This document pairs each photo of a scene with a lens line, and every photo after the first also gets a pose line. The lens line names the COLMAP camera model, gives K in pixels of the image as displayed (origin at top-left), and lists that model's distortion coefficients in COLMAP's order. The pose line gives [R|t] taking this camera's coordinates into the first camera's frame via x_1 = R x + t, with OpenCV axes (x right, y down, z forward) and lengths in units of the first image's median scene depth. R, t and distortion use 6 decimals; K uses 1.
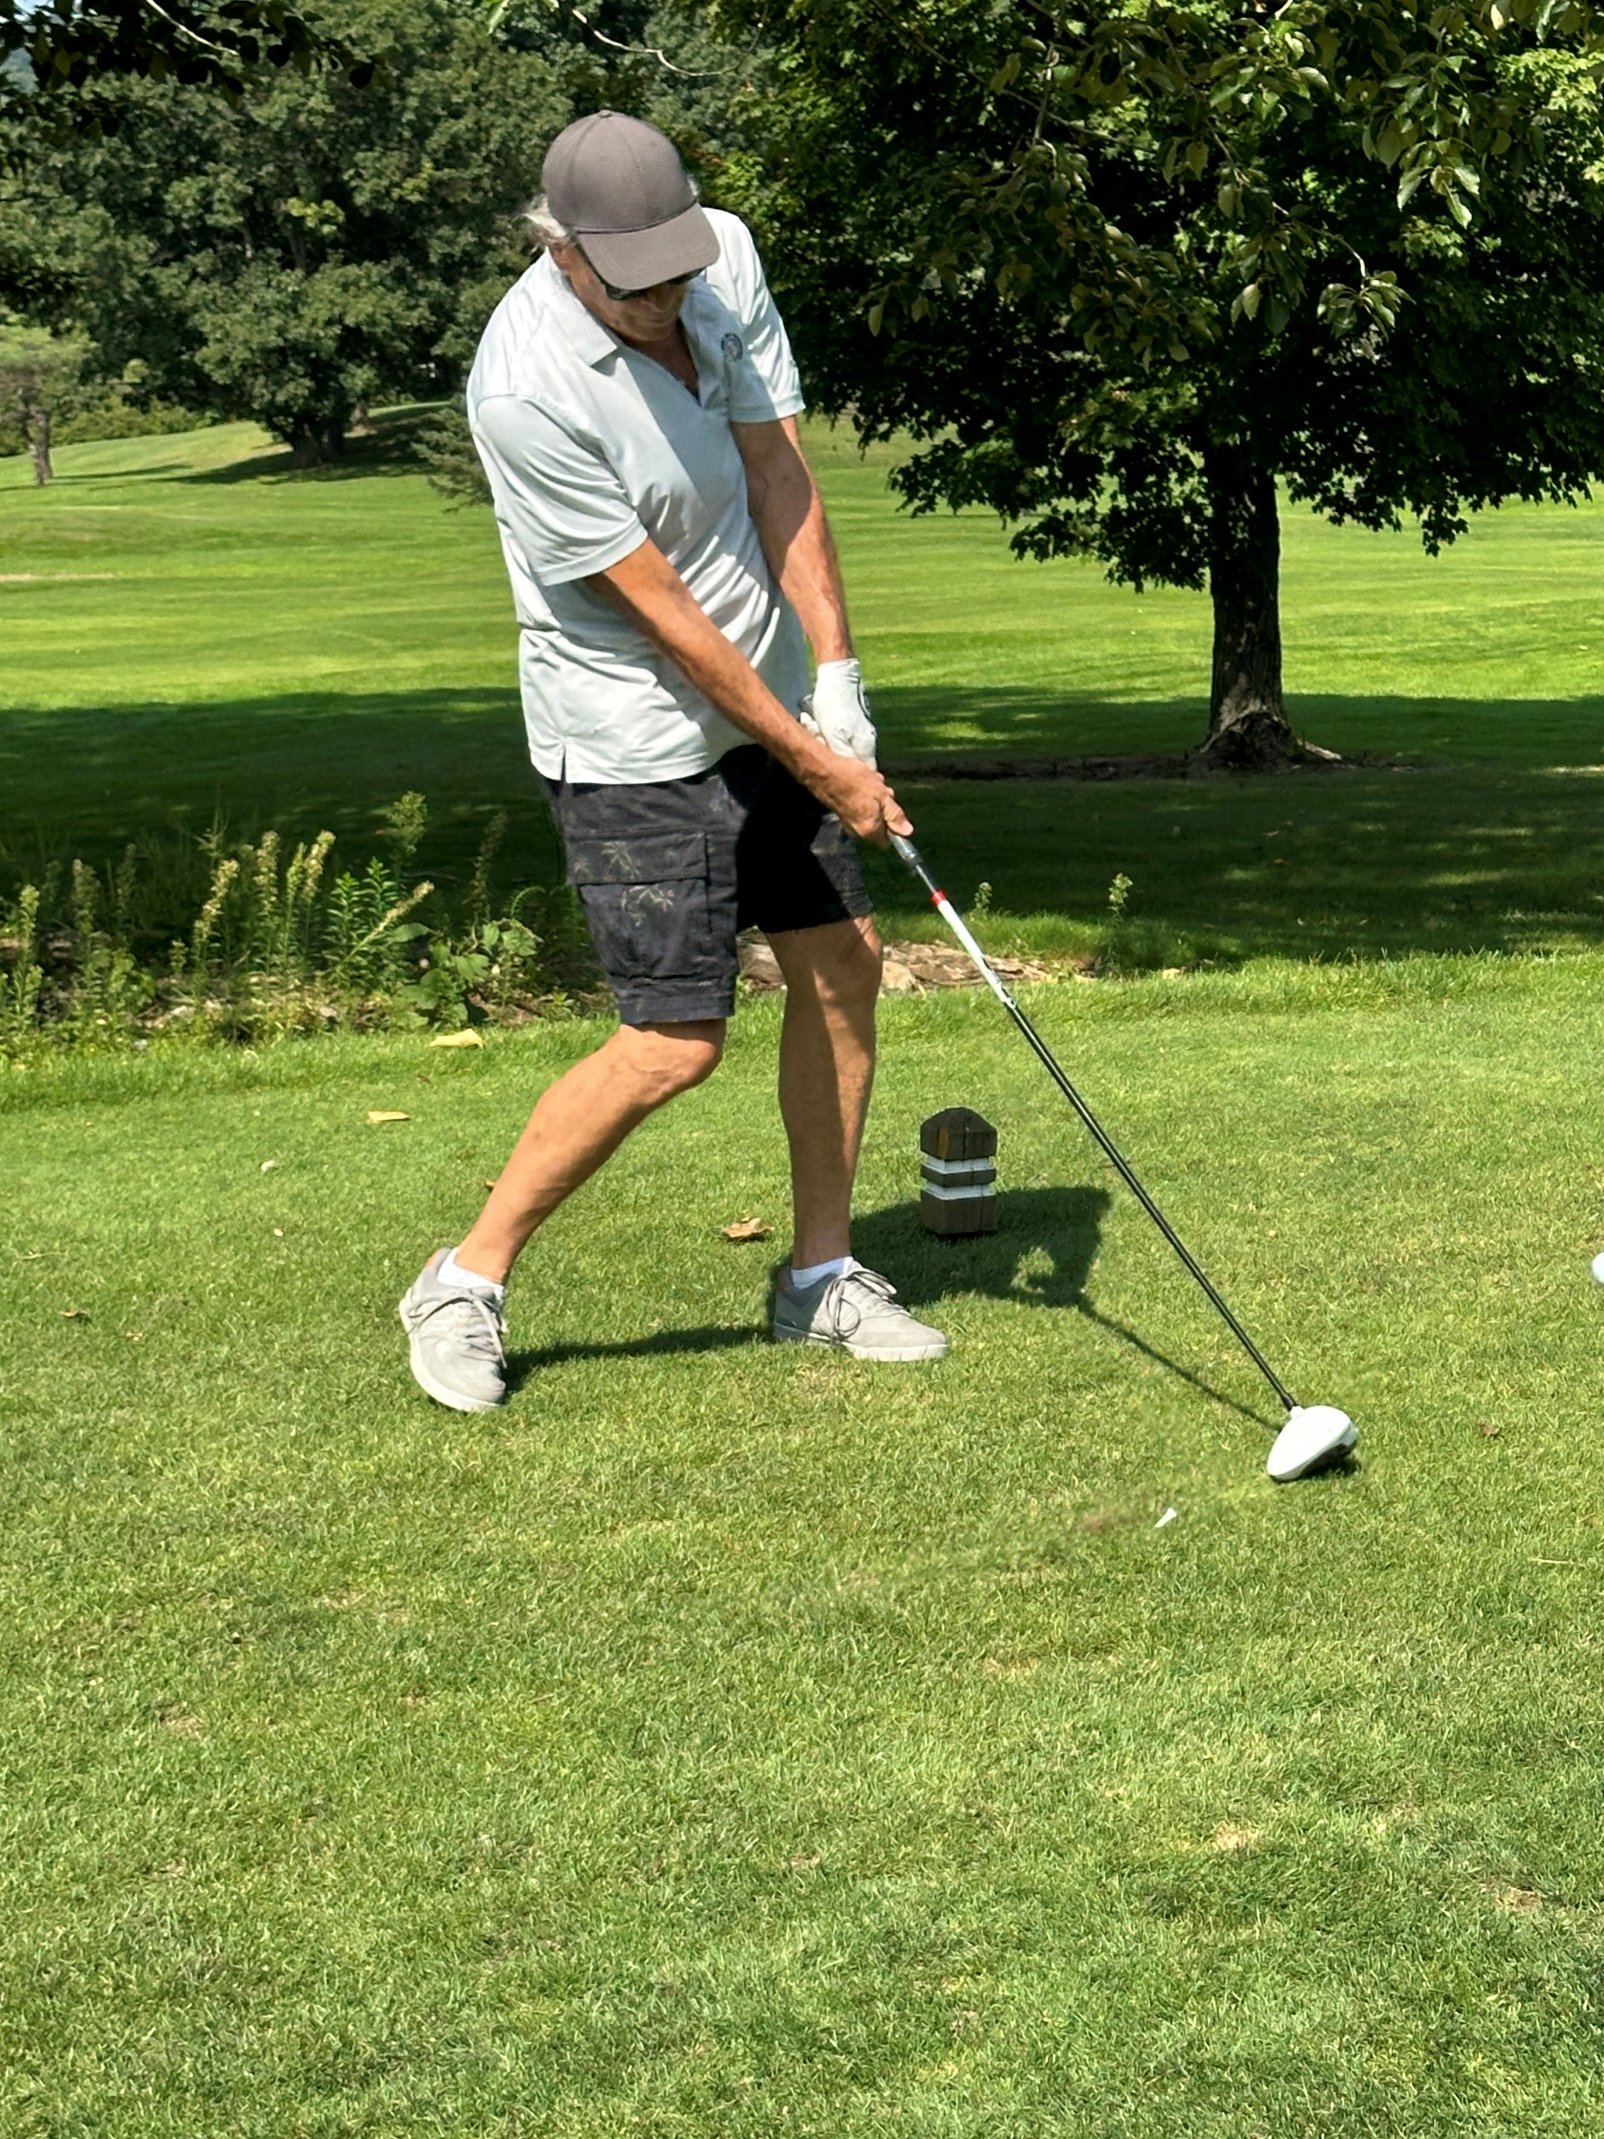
lens RADIAL K [[4818.9, 0, 802.0], [0, 4818.9, 1069.5], [0, 0, 1]] dist [0.138707, -0.045489]
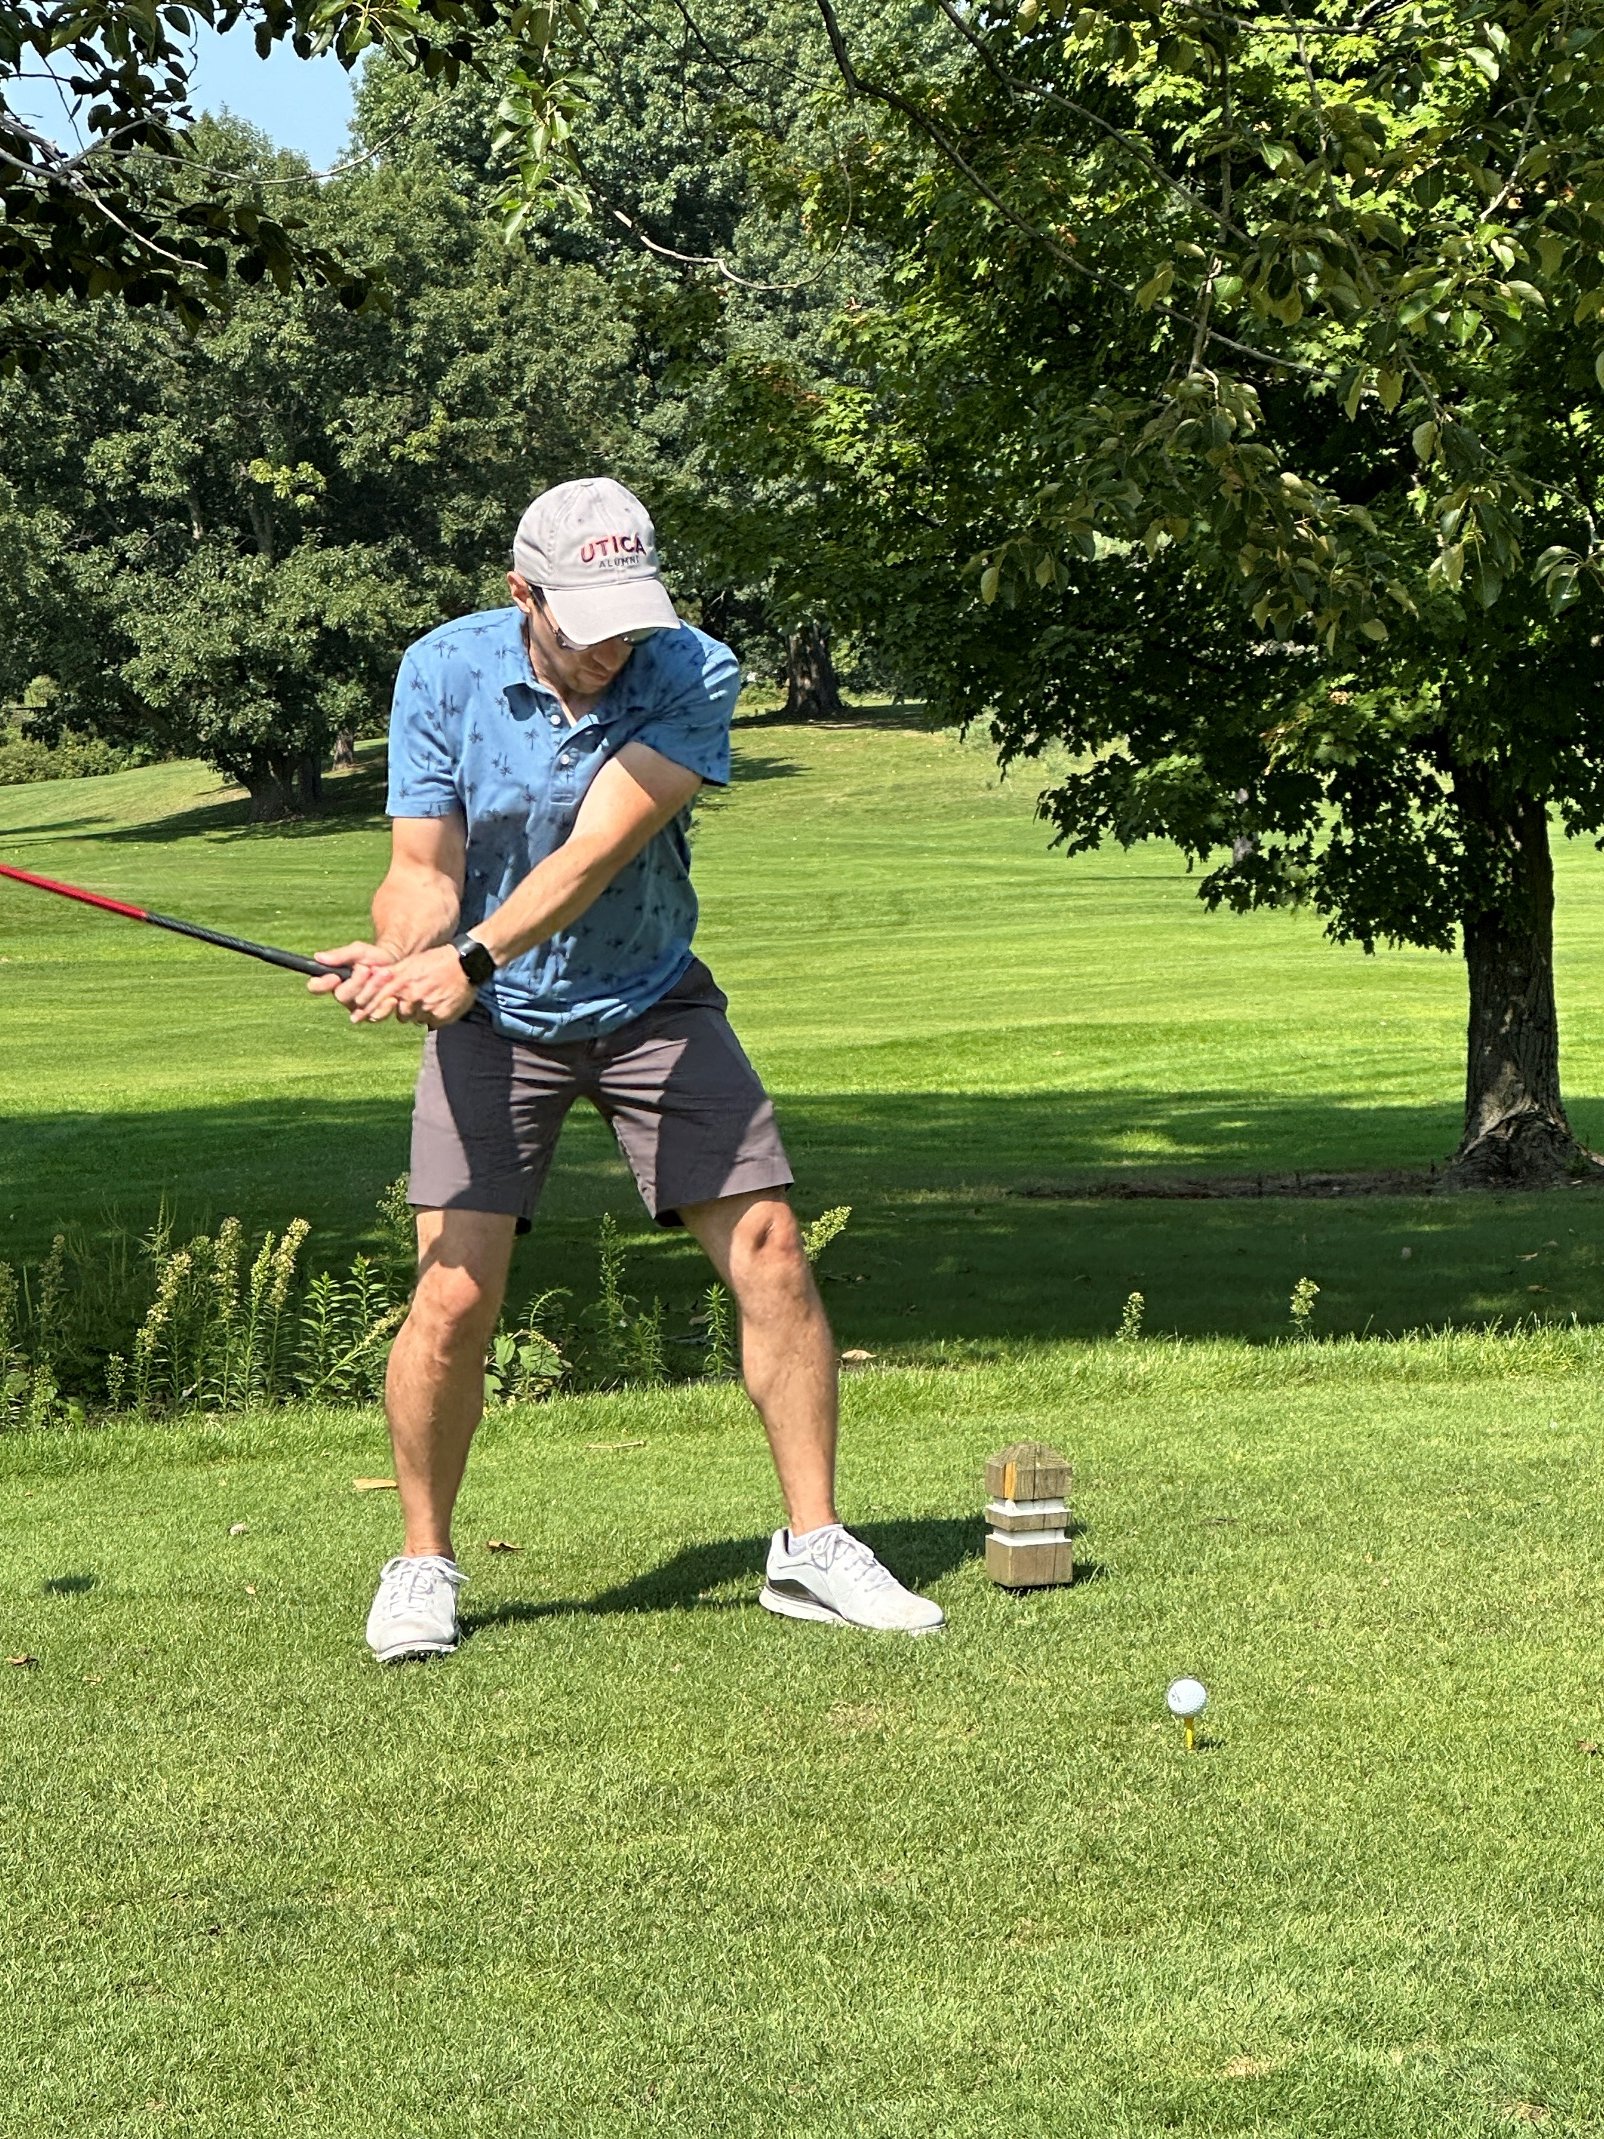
lens RADIAL K [[7651.5, 0, 802.0], [0, 7651.5, 1069.5], [0, 0, 1]] dist [-0.749913, 24.831162]
pose [[0.999565, -0.001654, -0.029442, 0.016154], [-0.001332, 0.994873, -0.101126, 0.040387], [0.029458, 0.101121, 0.994438, -0.190469]]
